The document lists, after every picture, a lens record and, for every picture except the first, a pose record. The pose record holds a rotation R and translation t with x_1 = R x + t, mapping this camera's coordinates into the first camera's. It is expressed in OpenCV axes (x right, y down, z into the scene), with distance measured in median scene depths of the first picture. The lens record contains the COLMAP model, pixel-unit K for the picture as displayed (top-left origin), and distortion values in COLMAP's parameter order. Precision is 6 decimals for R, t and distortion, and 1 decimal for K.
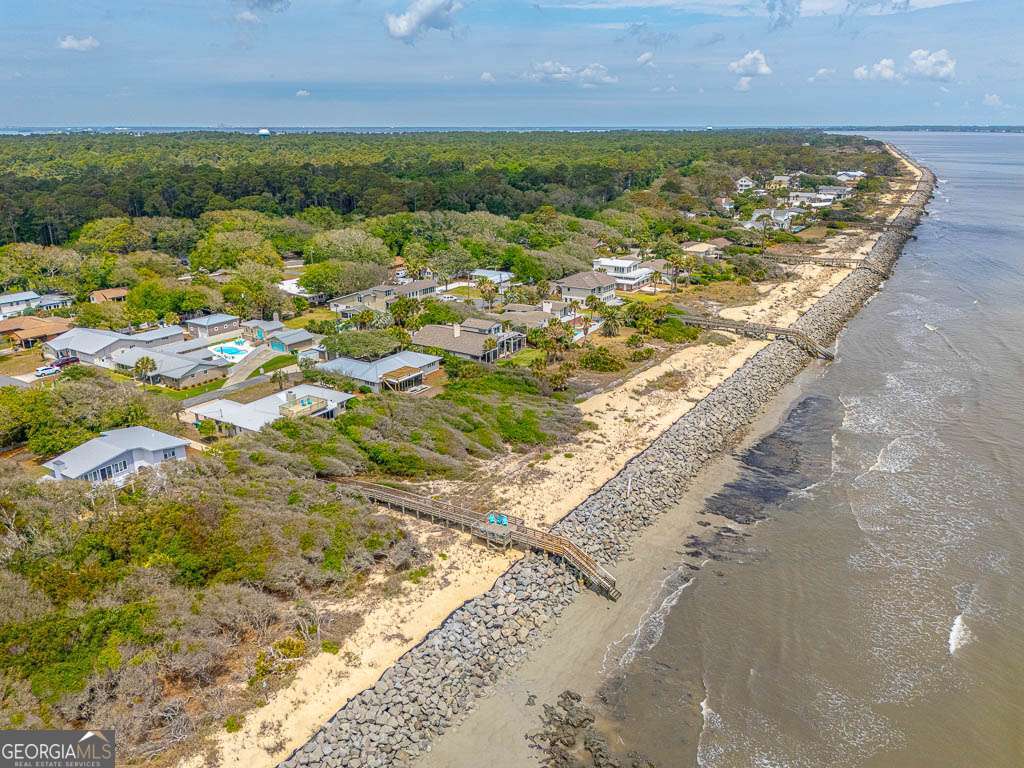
lens RADIAL K [[770.0, 0, 507.5], [0, 770.0, 374.6], [0, 0, 1]] dist [0.063943, -0.091170]
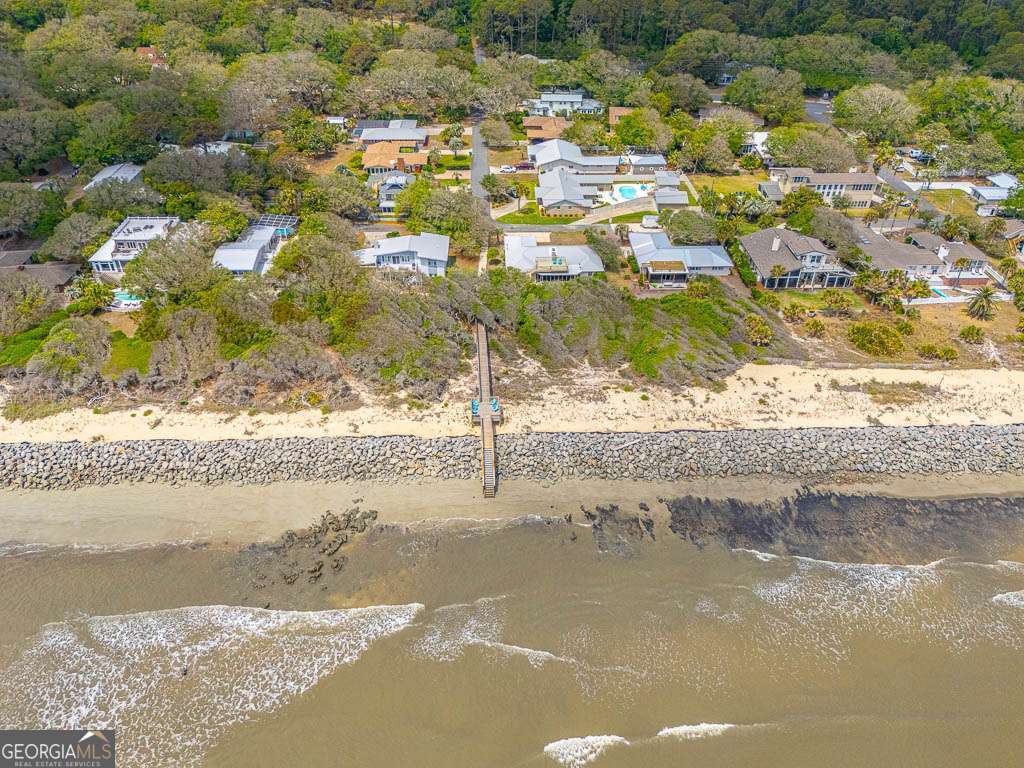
lens RADIAL K [[770.0, 0, 511.6], [0, 770.0, 379.9], [0, 0, 1]] dist [0.063943, -0.091170]
pose [[0.566393, 0.473122, -0.674800, 0.670841], [-0.256952, 0.879361, 0.400873, -0.294583], [0.783054, -0.053661, 0.619634, 0.167170]]
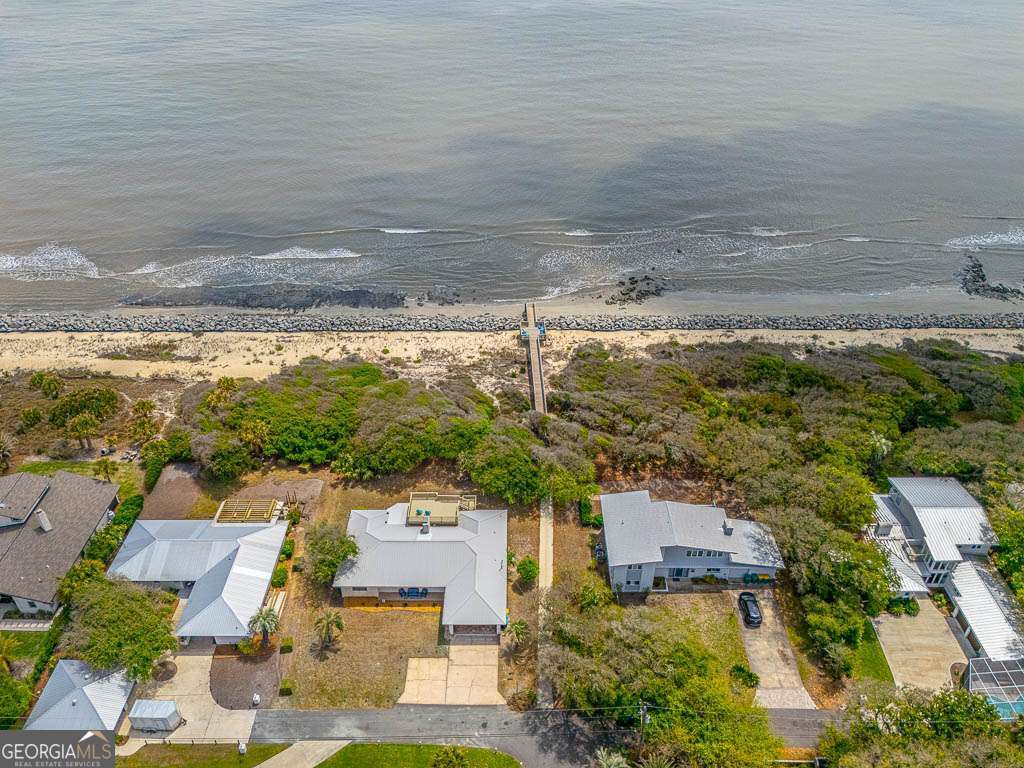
lens RADIAL K [[770.0, 0, 511.3], [0, 770.0, 391.1], [0, 0, 1]] dist [0.063943, -0.091170]
pose [[-0.538553, -0.489664, 0.685704, -0.827181], [0.257060, 0.679523, 0.687145, -0.589359], [-0.802422, 0.546332, -0.240086, 1.114268]]
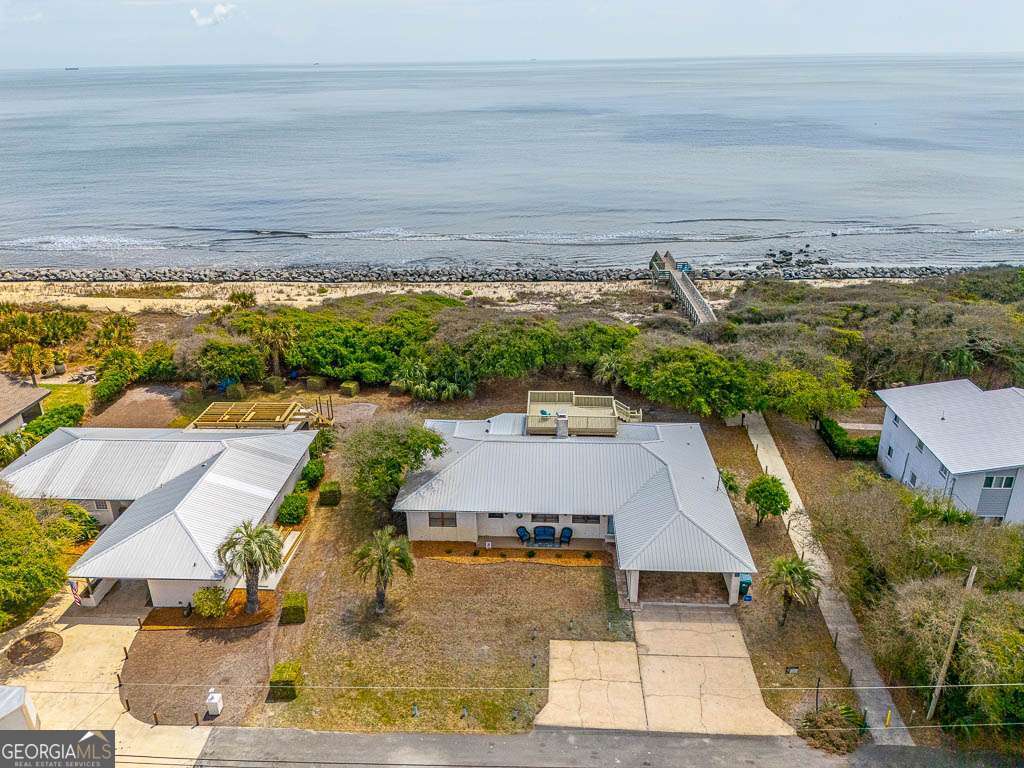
lens RADIAL K [[770.0, 0, 513.2], [0, 770.0, 382.6], [0, 0, 1]] dist [0.063943, -0.091170]
pose [[-0.494720, -0.327414, 0.805017, -0.629764], [0.278895, 0.817505, 0.503888, -0.216575], [-0.823086, 0.473798, -0.313122, 1.217584]]
